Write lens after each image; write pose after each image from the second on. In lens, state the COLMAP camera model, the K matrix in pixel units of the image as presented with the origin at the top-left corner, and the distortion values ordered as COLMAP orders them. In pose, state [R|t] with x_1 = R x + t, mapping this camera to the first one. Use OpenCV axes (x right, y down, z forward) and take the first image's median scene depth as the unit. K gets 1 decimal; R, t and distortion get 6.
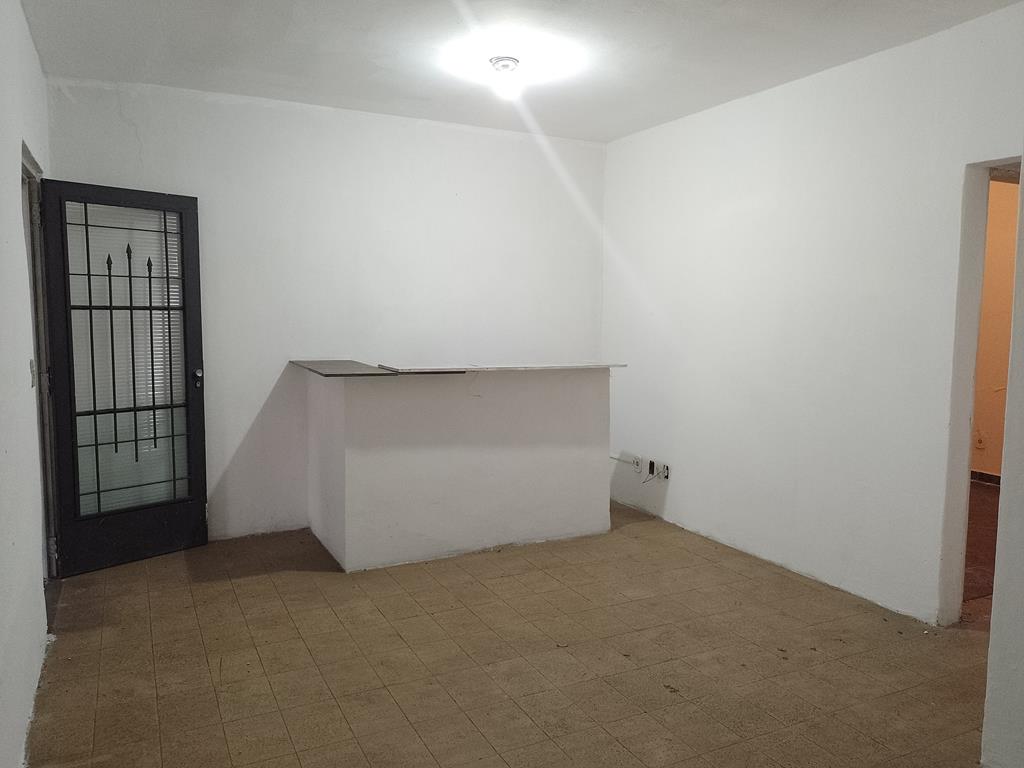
lens RADIAL K [[768.6, 0, 503.9], [0, 768.6, 387.4], [0, 0, 1]] dist [0.043542, -0.045544]
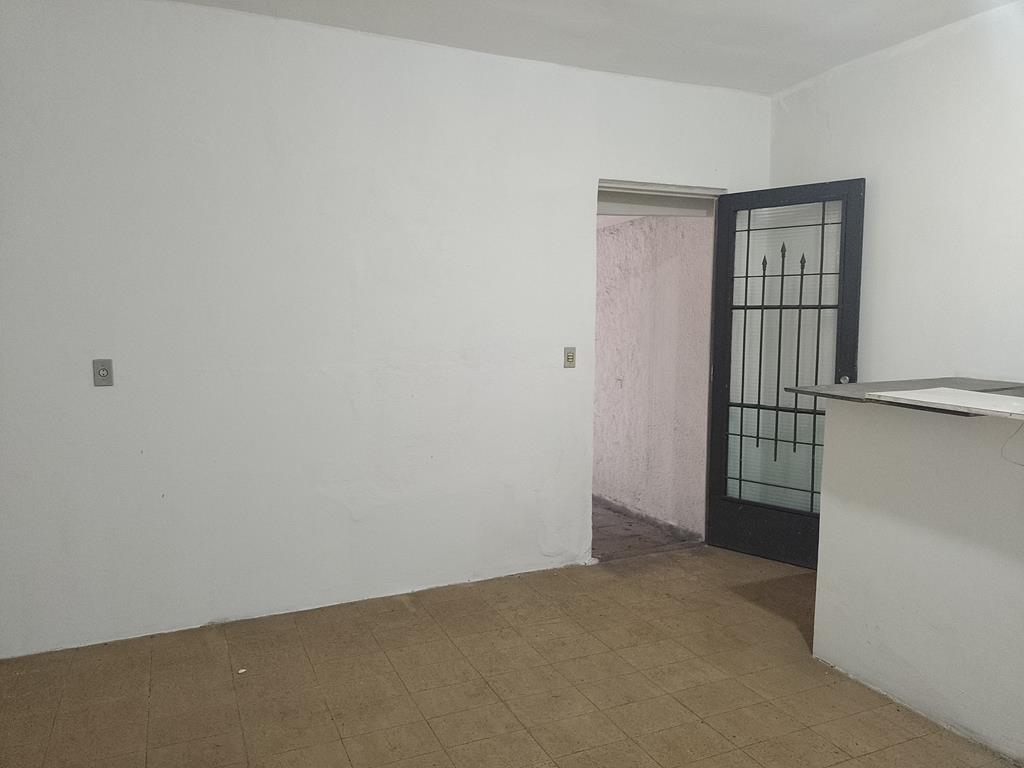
lens RADIAL K [[768.6, 0, 508.9], [0, 768.6, 384.2], [0, 0, 1]] dist [0.043542, -0.045544]
pose [[-0.063068, 0.088765, -0.994054, 0.511949], [-0.090710, 0.991404, 0.094283, -0.063160], [0.993878, 0.096117, -0.054474, 0.682841]]
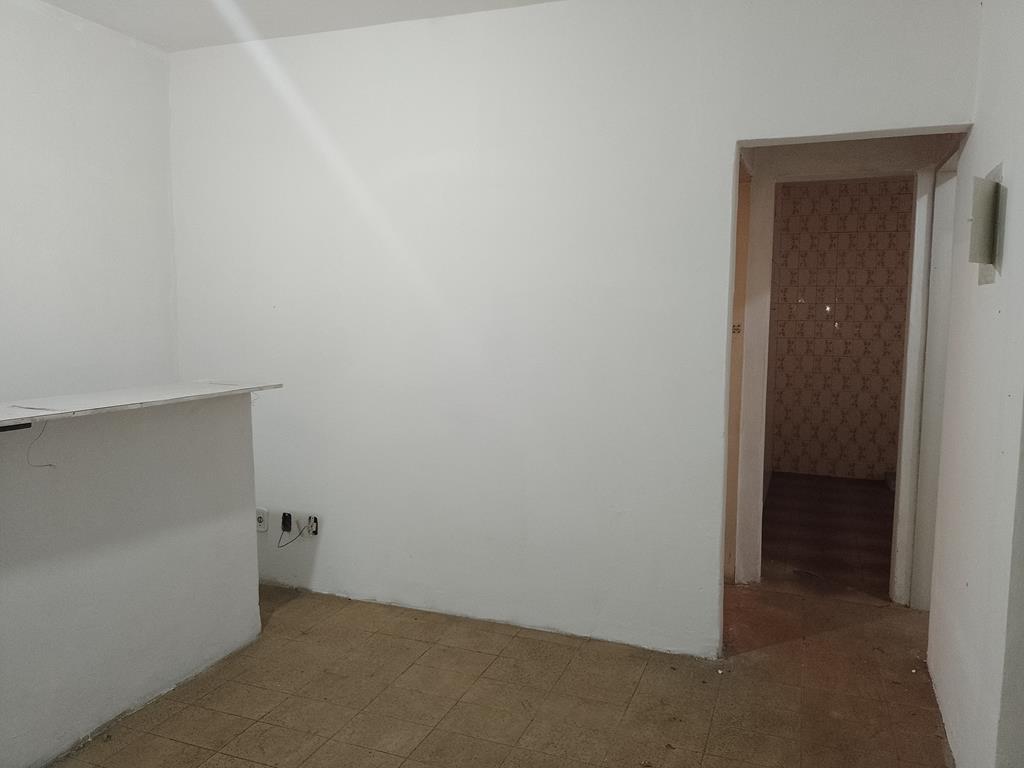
lens RADIAL K [[768.6, 0, 517.2], [0, 768.6, 378.9], [0, 0, 1]] dist [0.043542, -0.045544]
pose [[0.729235, -0.065518, 0.681120, -0.159743], [0.060635, 0.997677, 0.031050, -0.046159], [-0.681572, 0.018657, 0.731513, 0.394851]]
